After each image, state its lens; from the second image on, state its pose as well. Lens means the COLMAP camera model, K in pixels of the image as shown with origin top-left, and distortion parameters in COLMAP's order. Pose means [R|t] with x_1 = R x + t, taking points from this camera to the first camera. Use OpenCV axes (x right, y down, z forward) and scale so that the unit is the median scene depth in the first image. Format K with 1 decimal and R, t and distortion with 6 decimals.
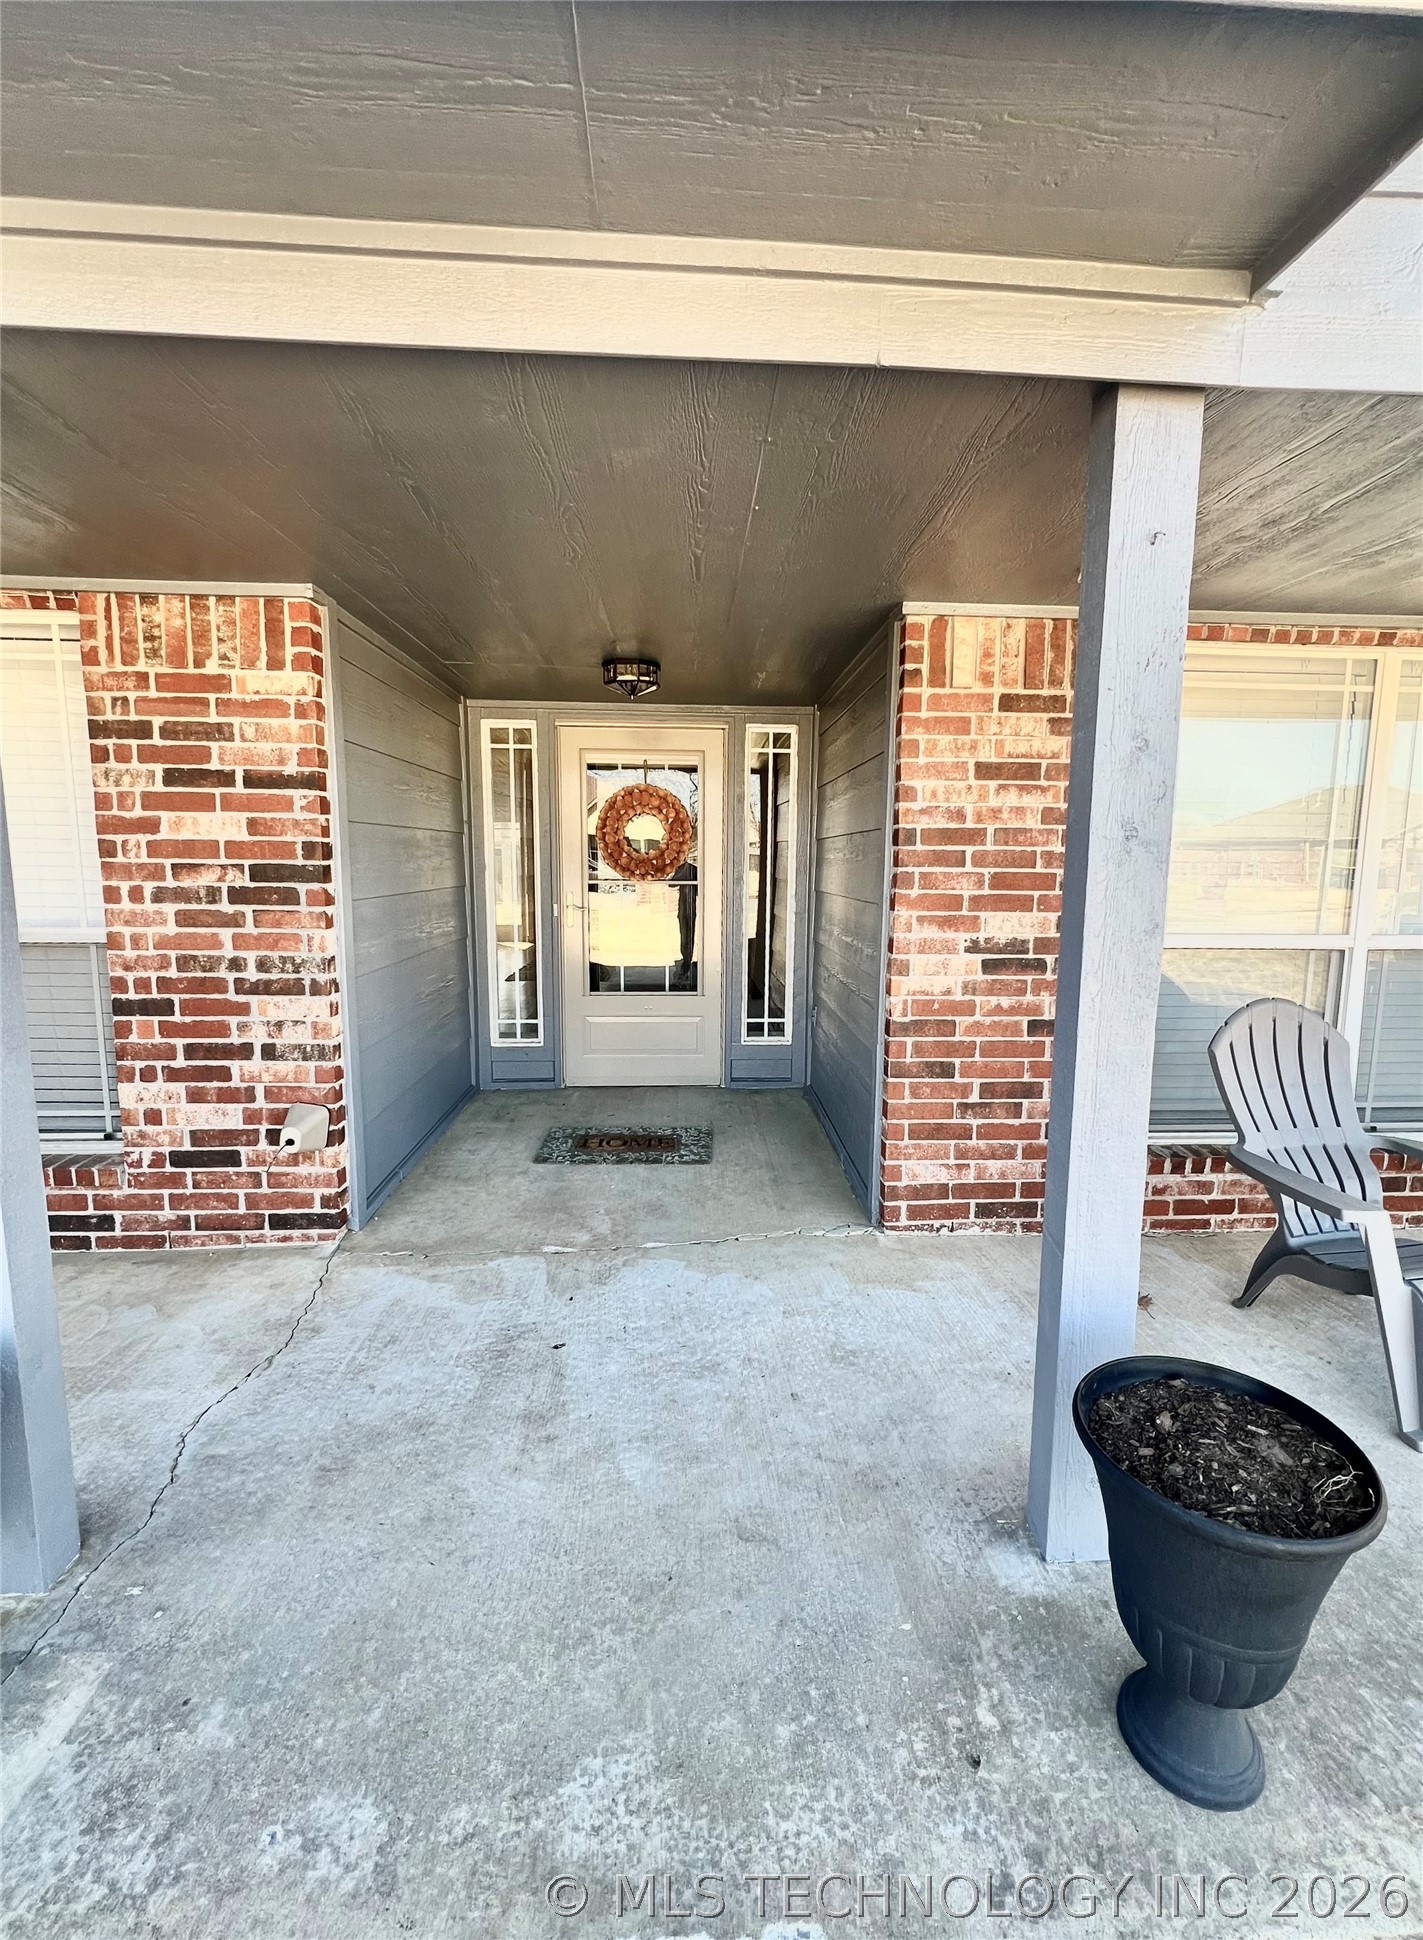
lens RADIAL K [[840.0, 0, 720.0], [0, 840.0, 968.8], [0, 0, 1]] dist [-0.001906, 0.000436]
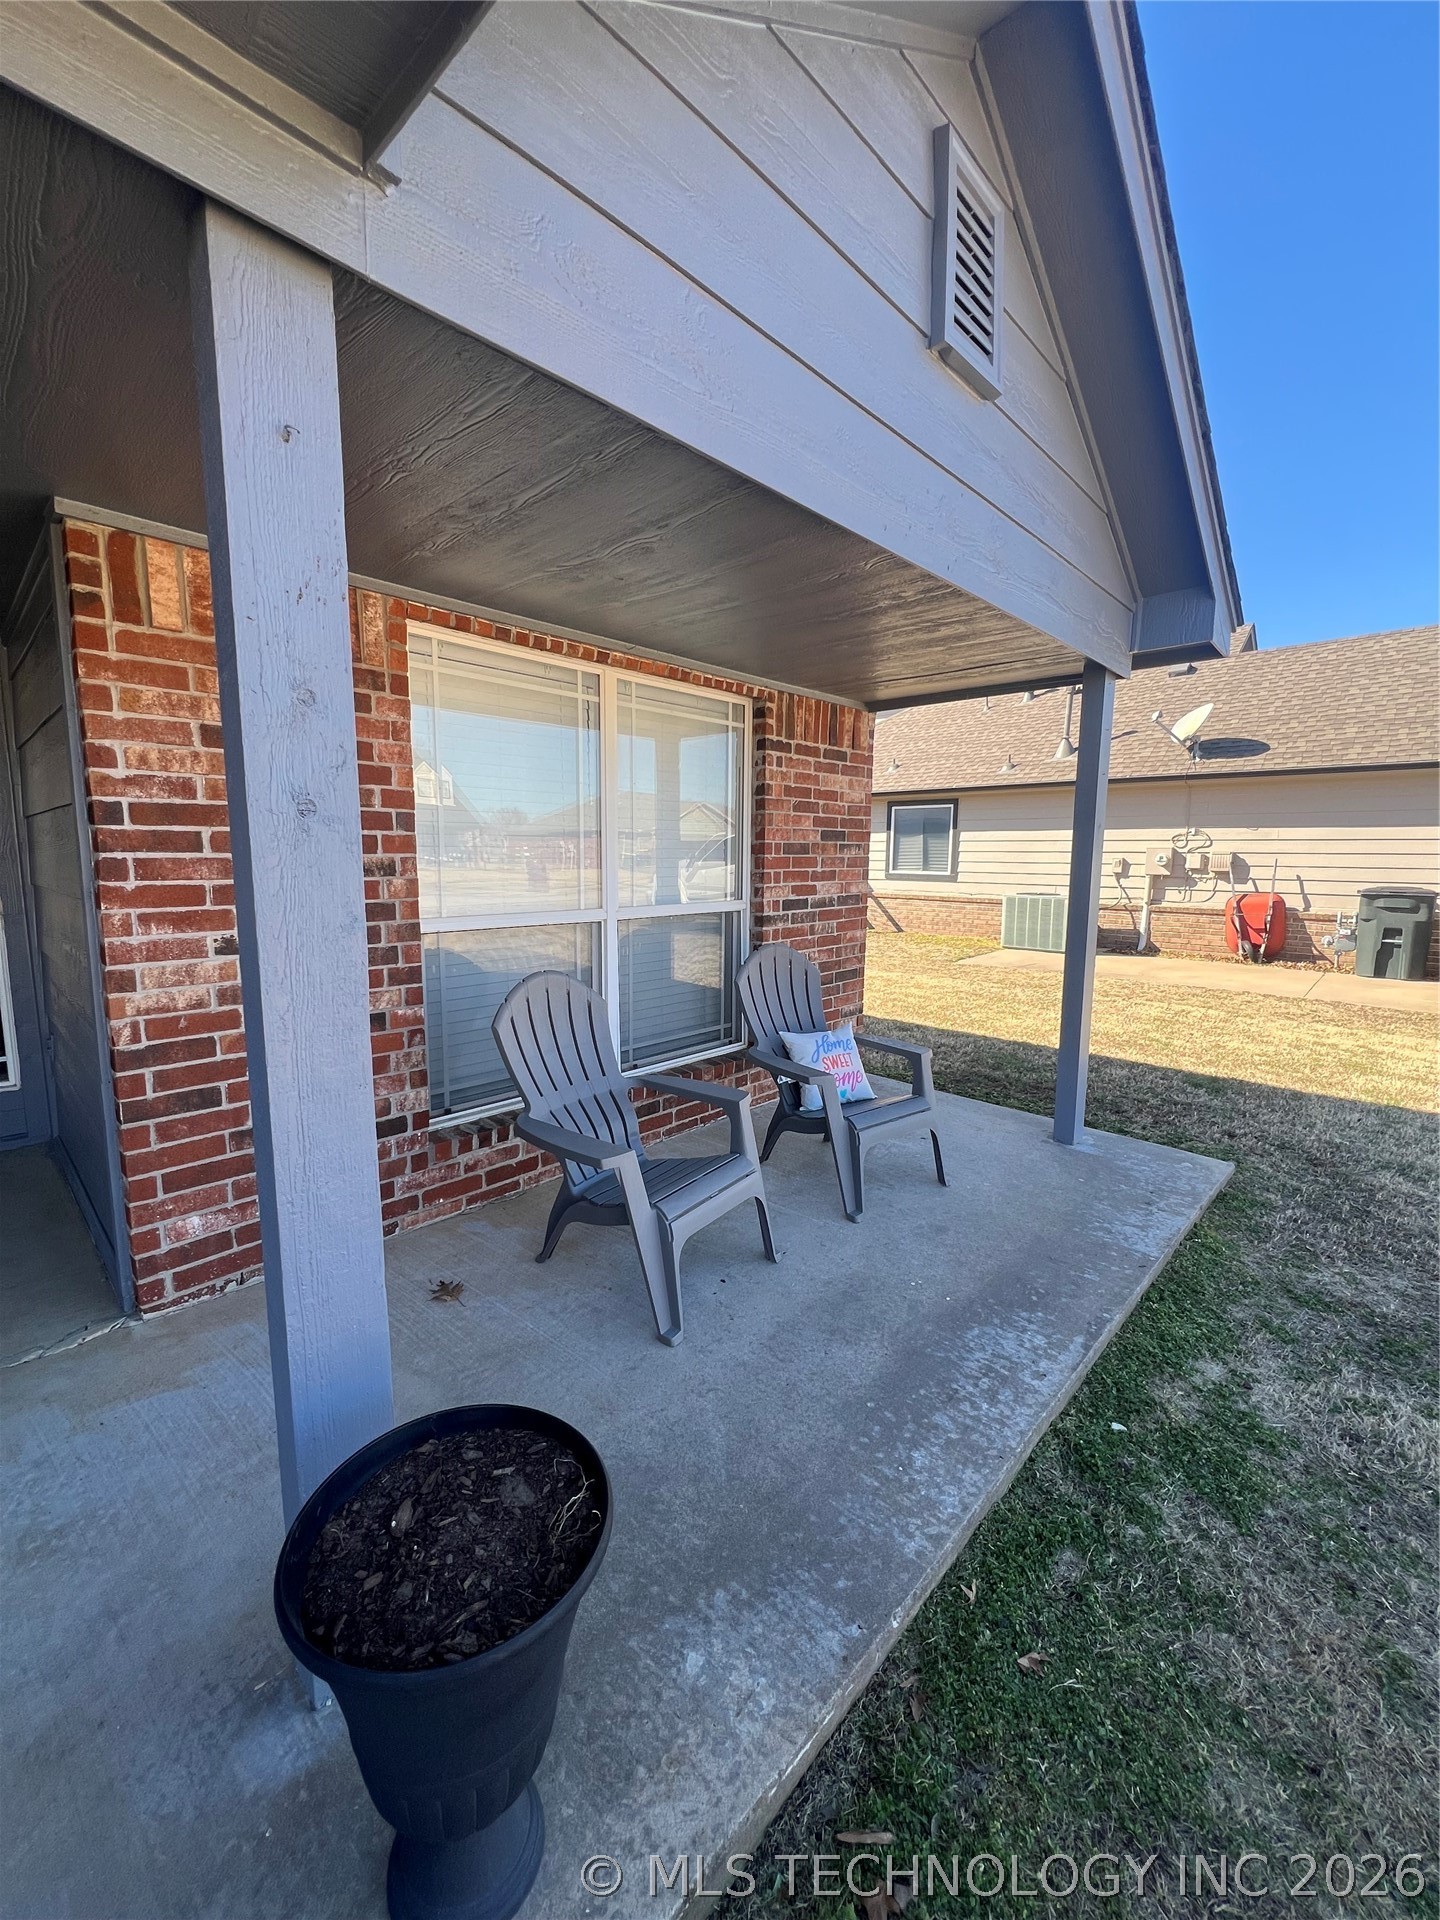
lens RADIAL K [[762.5, 0, 718.1], [0, 762.5, 953.4], [0, 0, 1]] dist [-0.001059, -0.000096]
pose [[0.732765, -0.092571, 0.674155, 0.150368], [0.086087, 0.995355, 0.043106, -0.010597], [-0.675014, 0.026450, 0.737331, 0.109104]]
